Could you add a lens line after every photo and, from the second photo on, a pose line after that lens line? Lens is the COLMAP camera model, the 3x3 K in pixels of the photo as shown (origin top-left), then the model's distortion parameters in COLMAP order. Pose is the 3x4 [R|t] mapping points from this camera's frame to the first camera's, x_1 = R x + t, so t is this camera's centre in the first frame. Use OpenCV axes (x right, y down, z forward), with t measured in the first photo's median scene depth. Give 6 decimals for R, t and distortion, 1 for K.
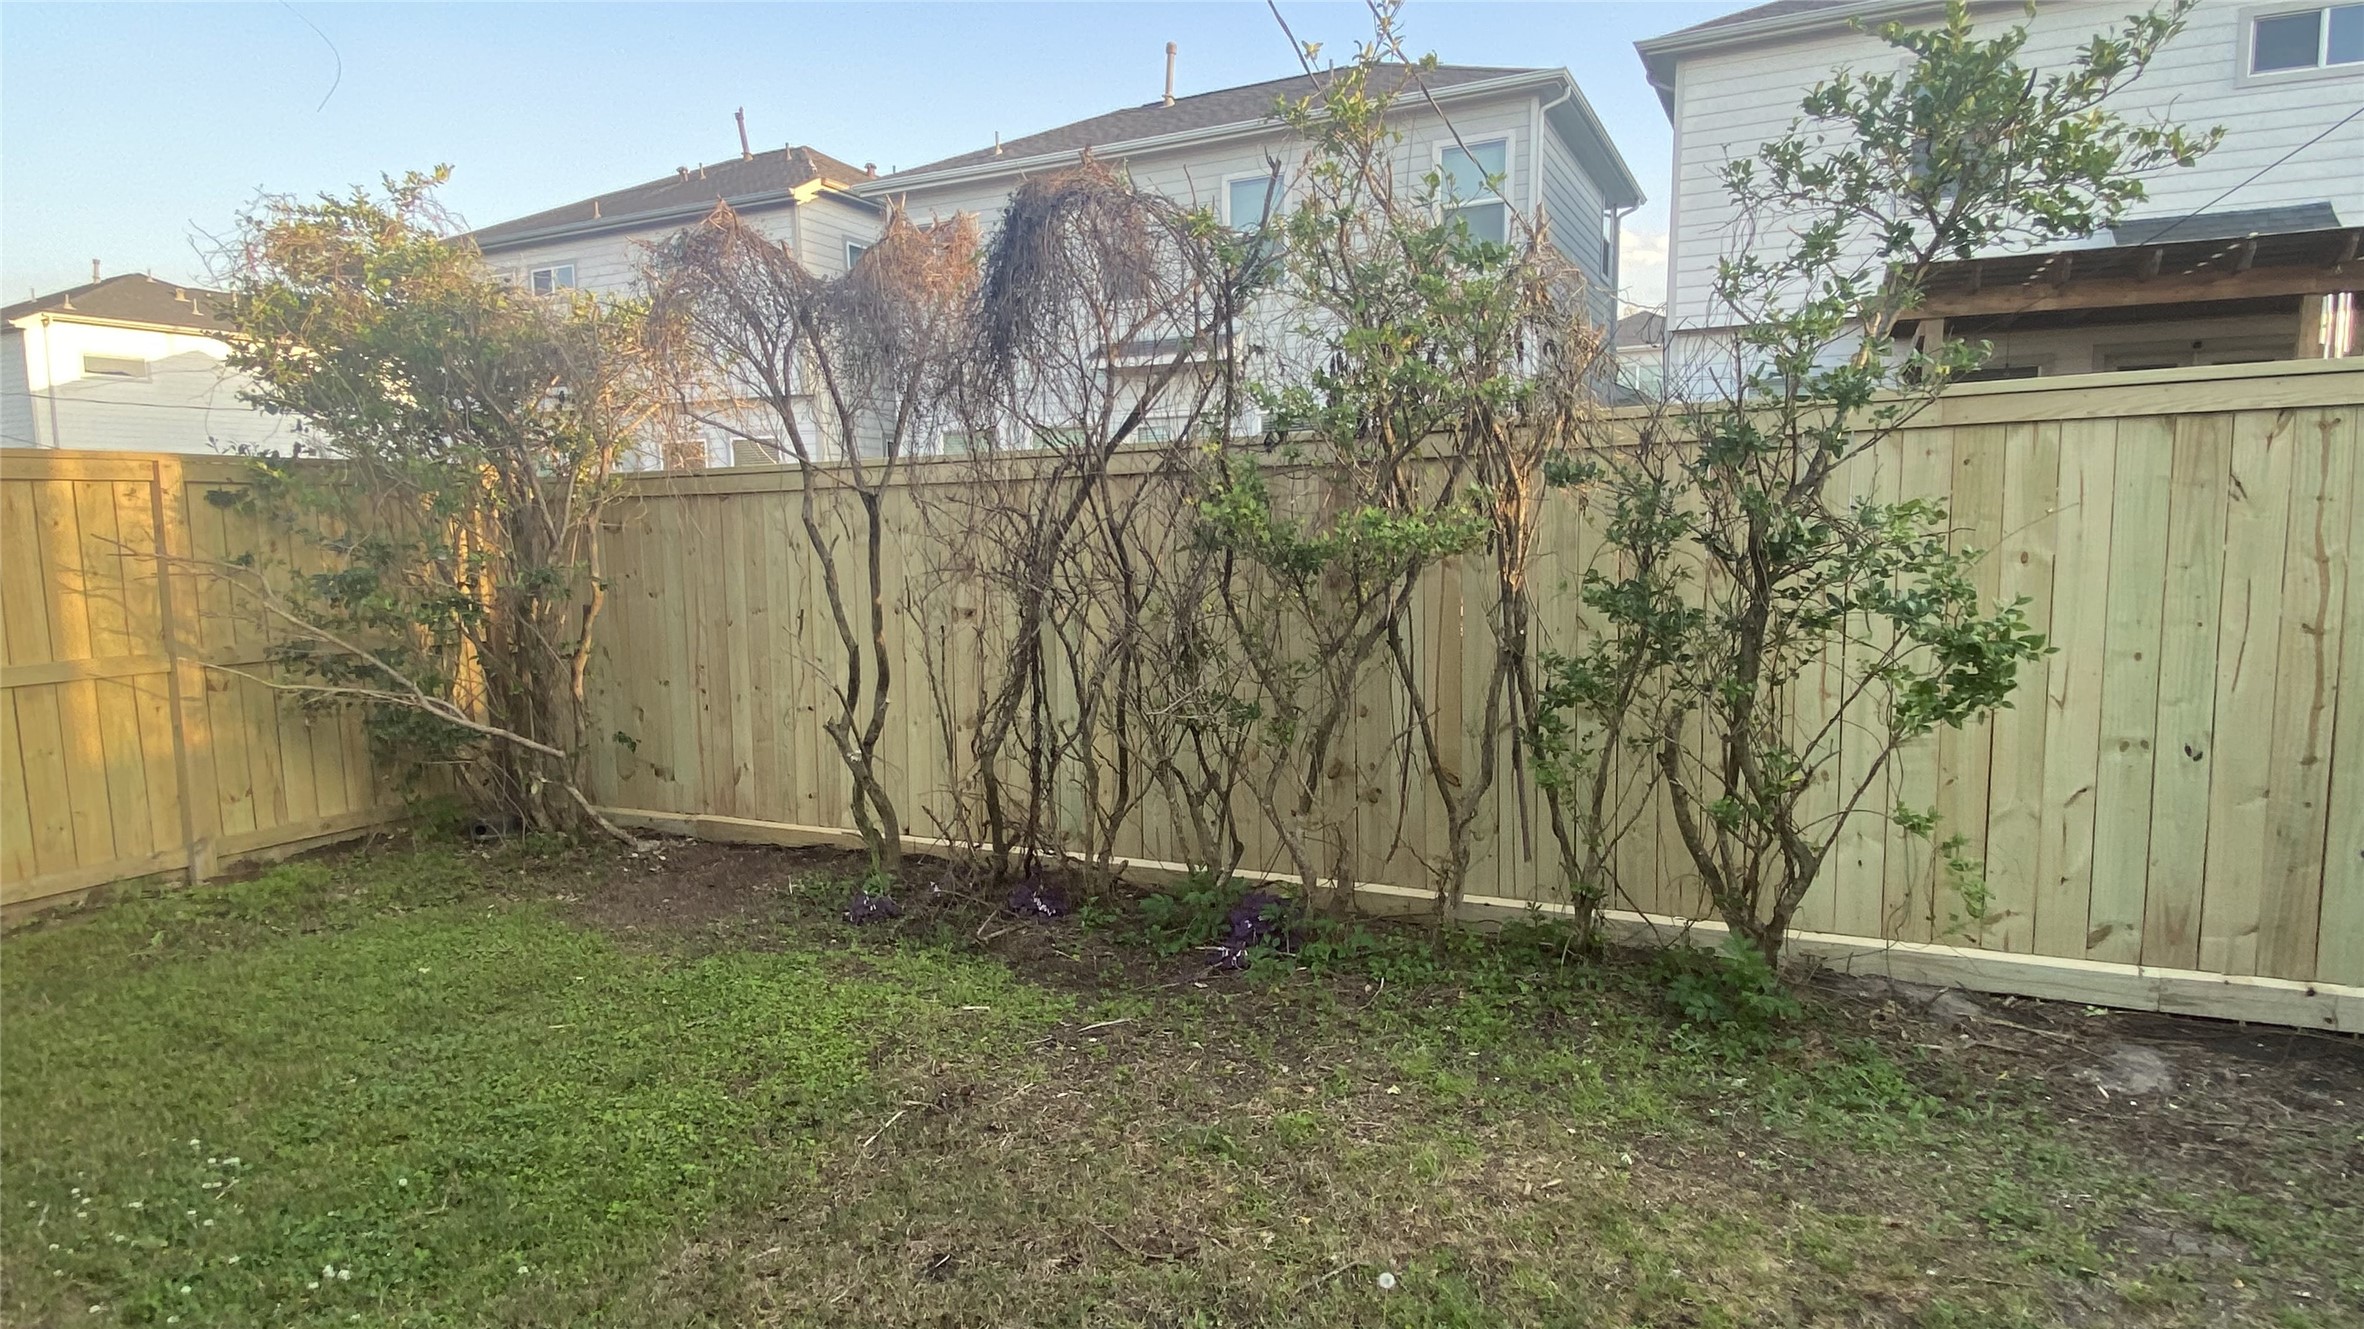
lens RADIAL K [[1304.2, 0, 1192.0], [0, 1304.2, 661.9], [0, 0, 1]] dist [0.000866, -0.008959]
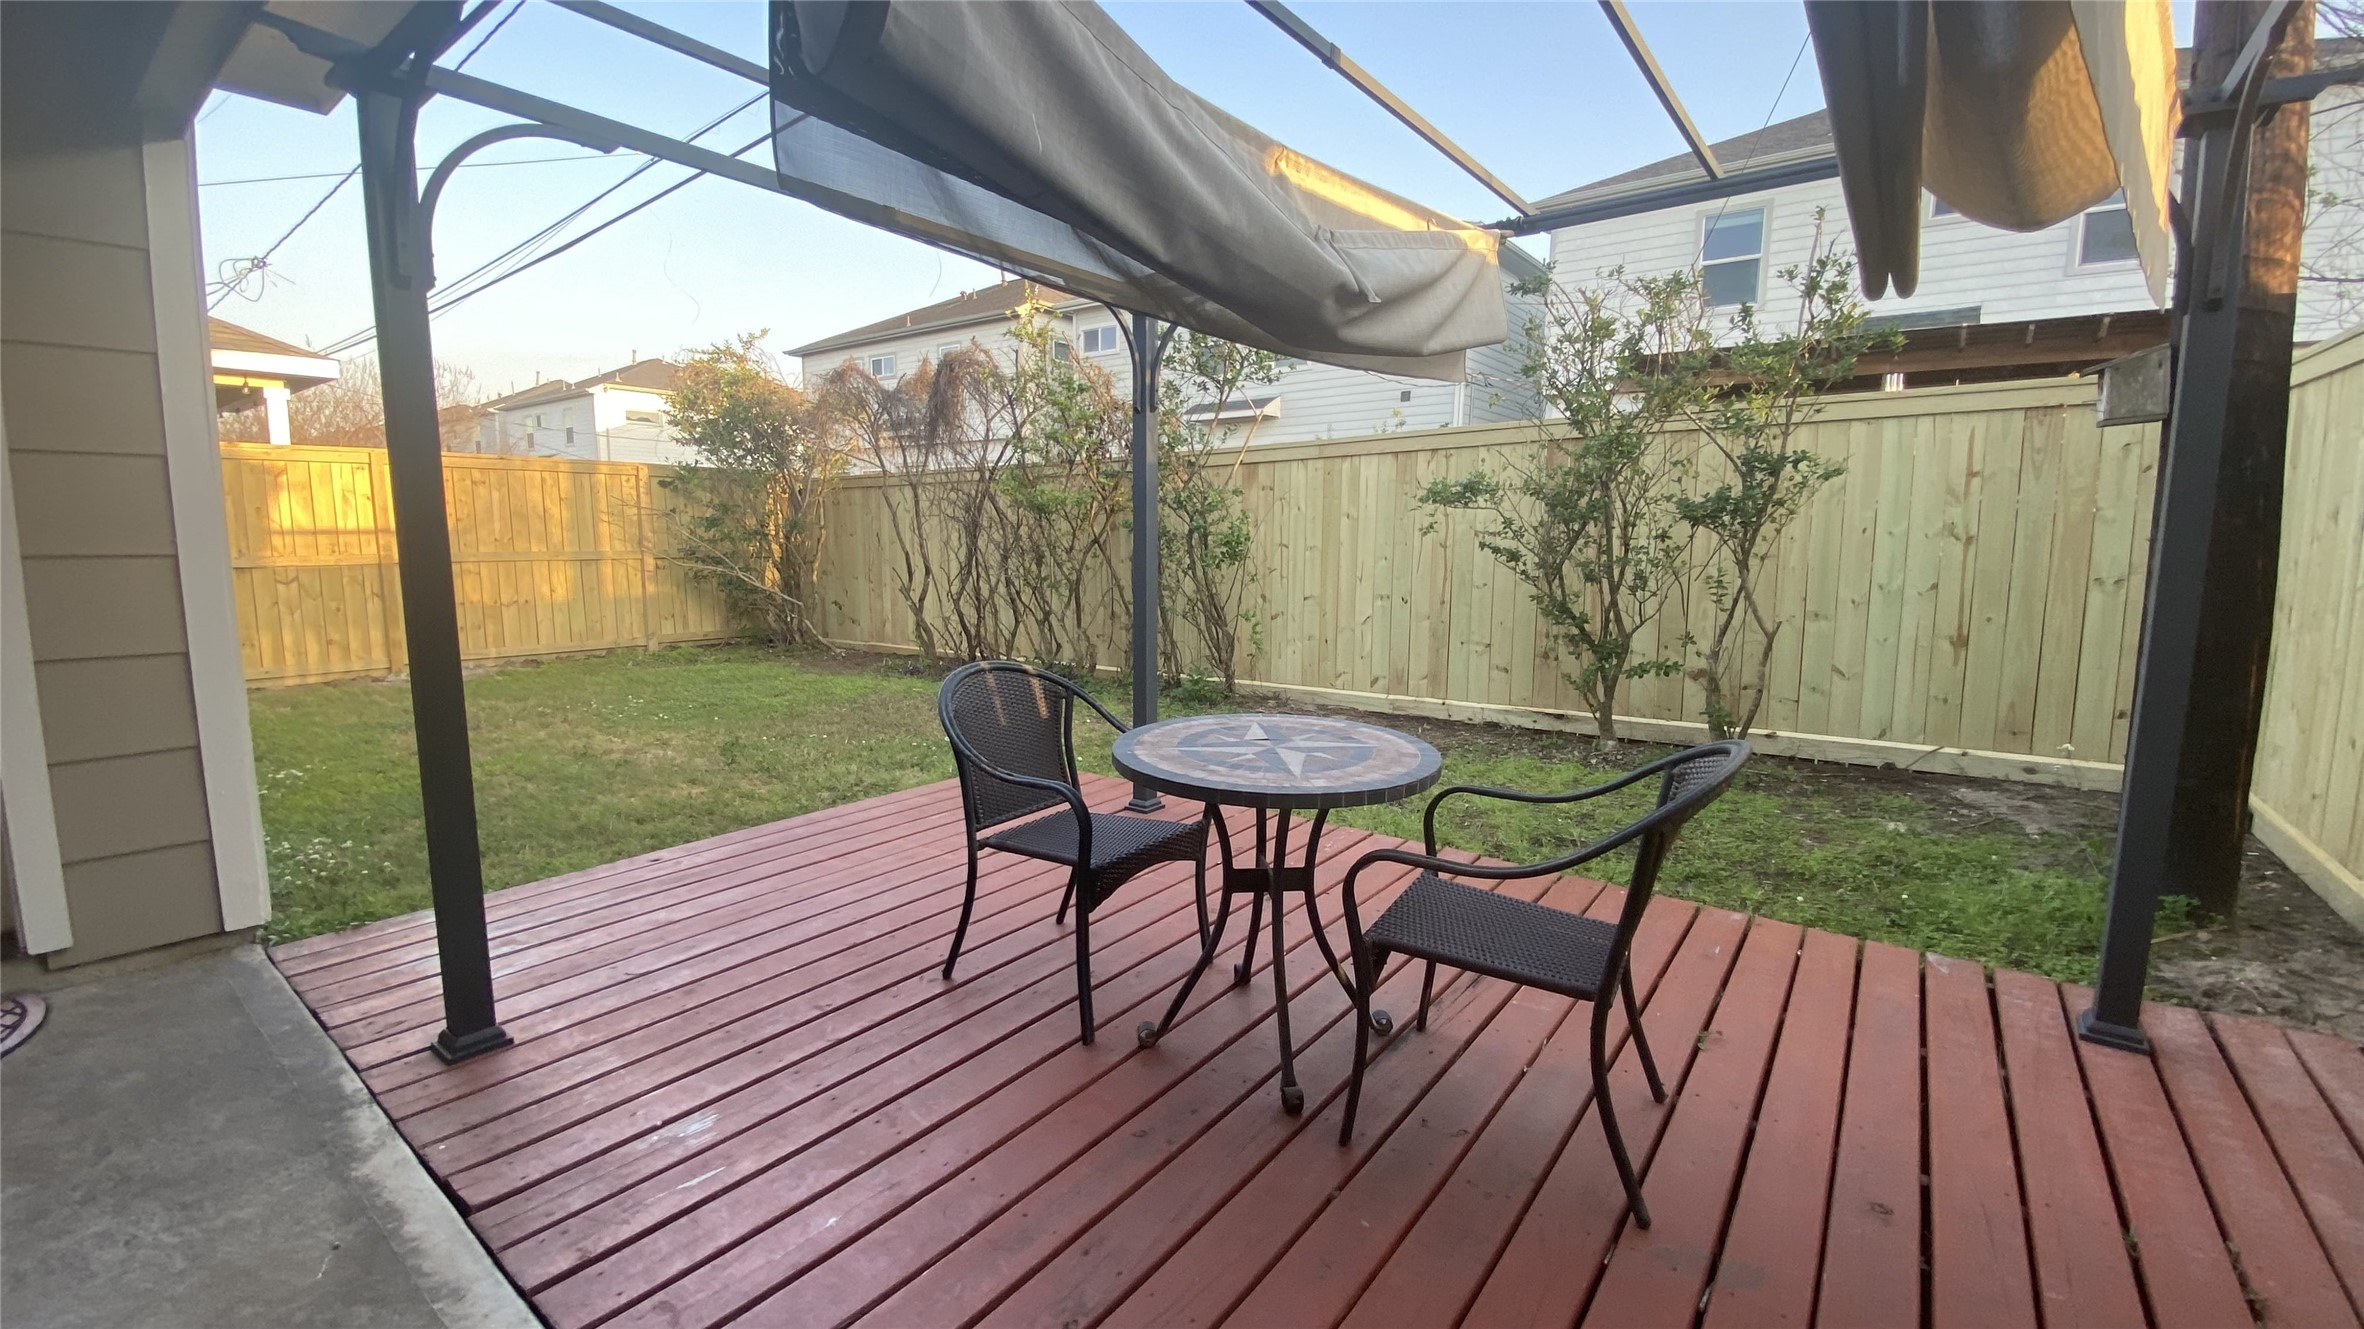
lens RADIAL K [[969.4, 0, 1175.3], [0, 969.4, 659.7], [0, 0, 1]] dist [0.015215, -0.015358]
pose [[0.980771, 0.046544, -0.189533, 0.536463], [-0.041958, 0.998723, 0.028136, 0.110309], [0.190601, -0.019642, 0.981471, -0.577305]]
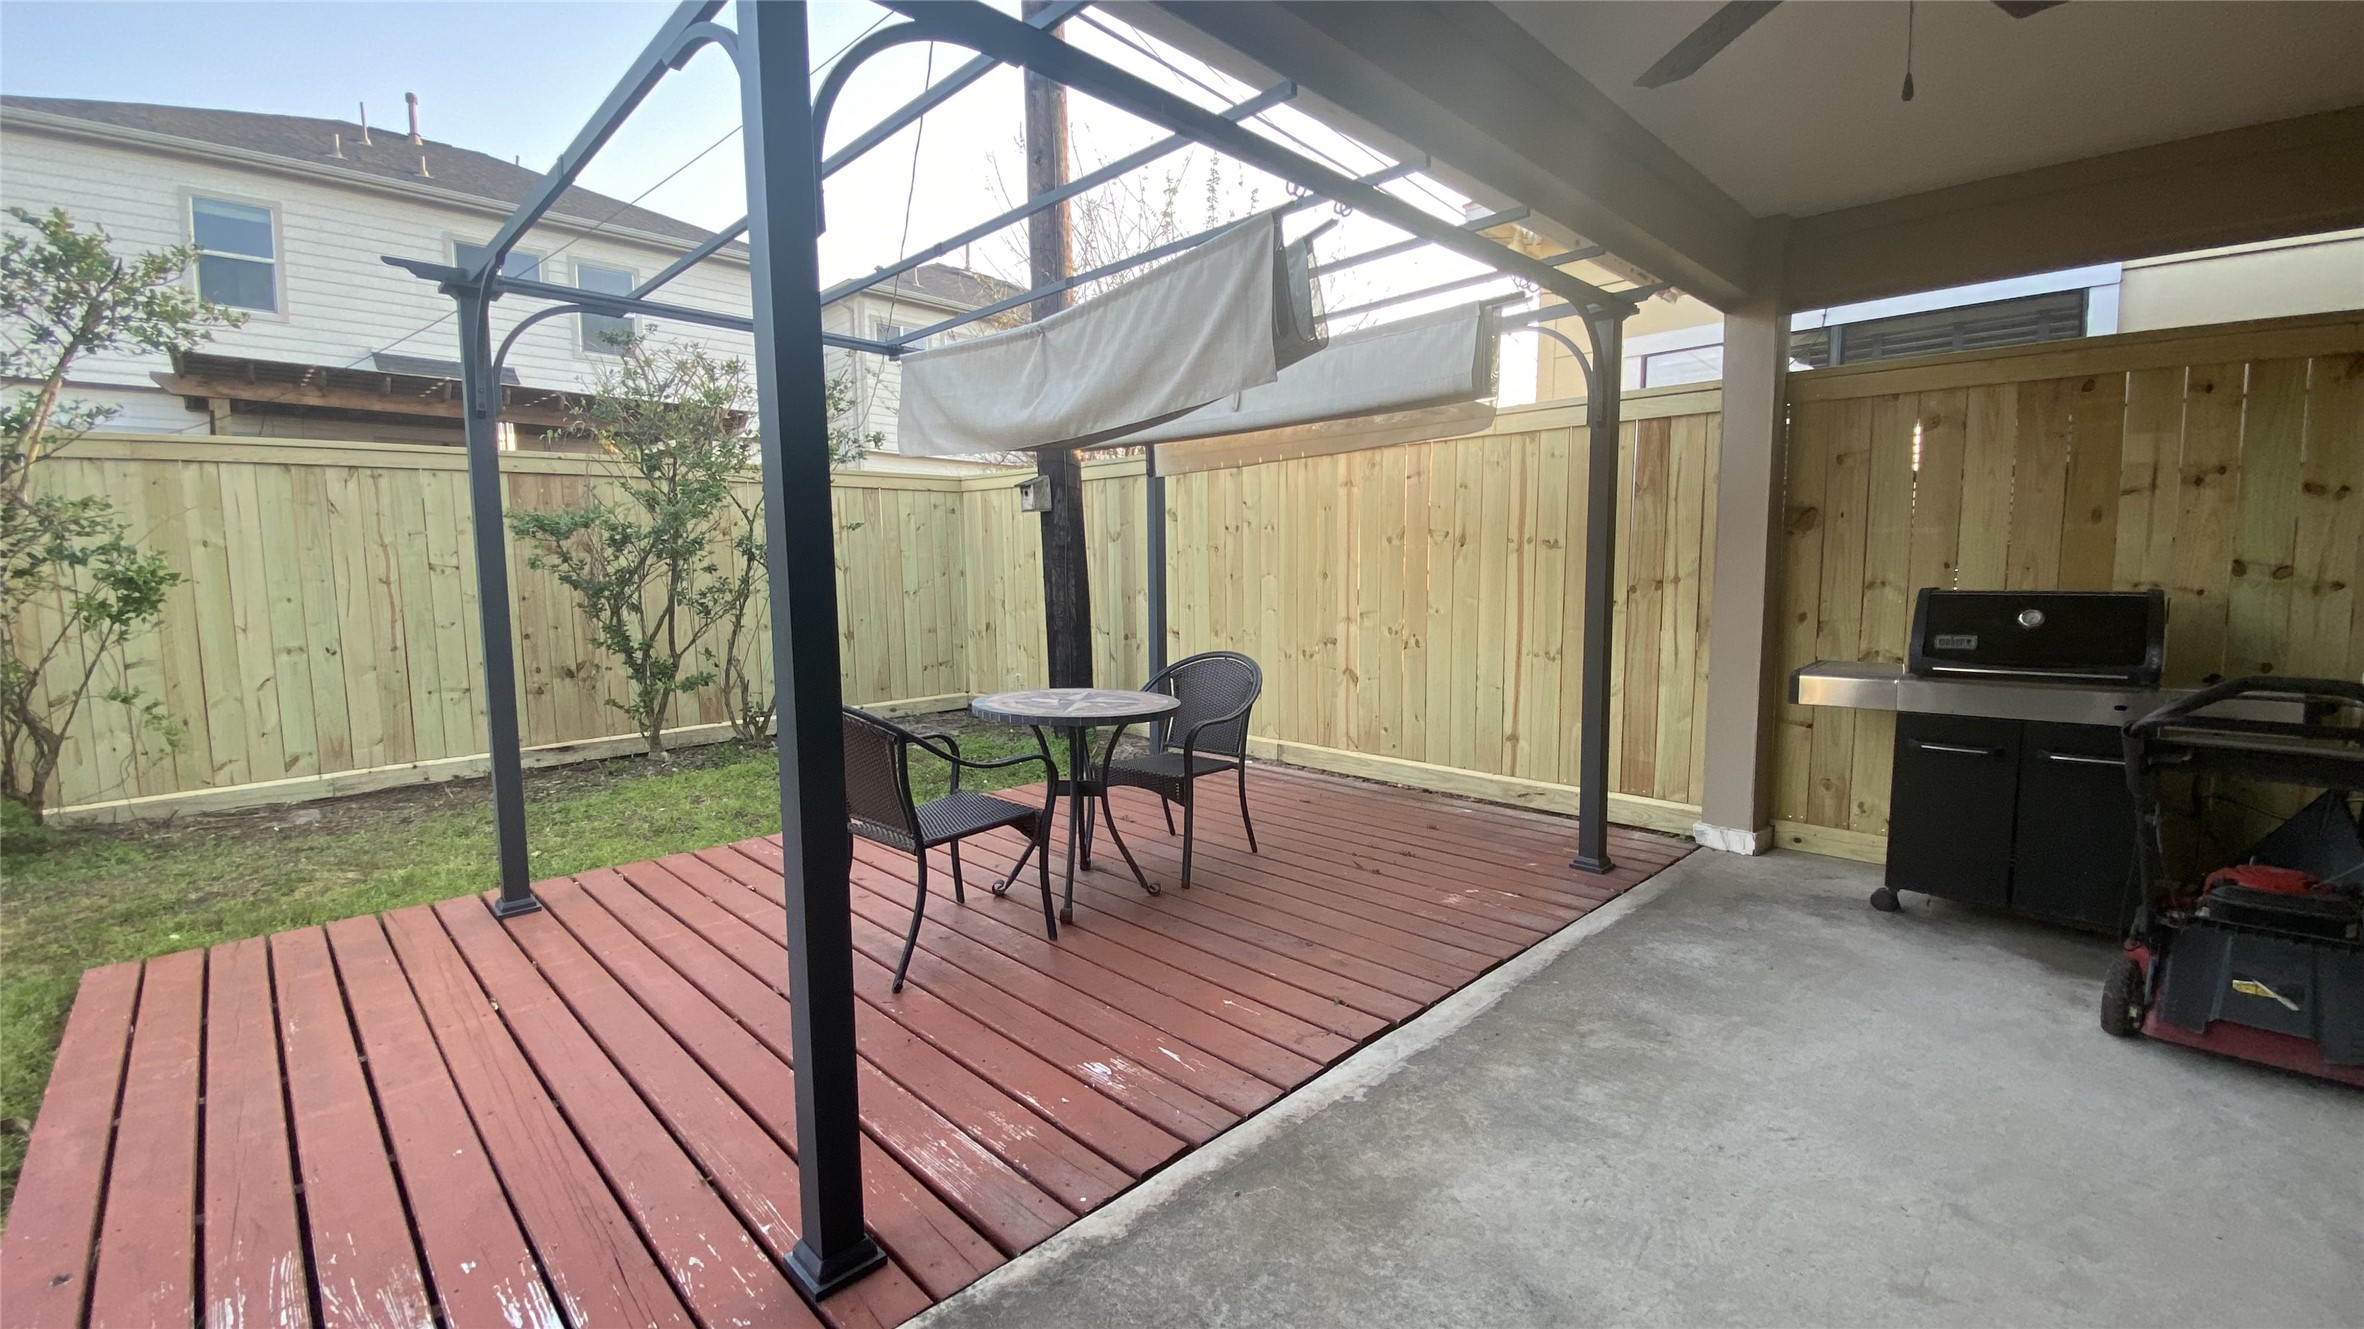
lens RADIAL K [[962.2, 0, 1181.9], [0, 962.2, 667.8], [0, 0, 1]] dist [0.027039, -0.024781]
pose [[0.328758, -0.084260, 0.940648, -0.092046], [0.101309, 0.993411, 0.053578, 0.107983], [-0.938965, 0.077682, 0.335128, -0.443467]]
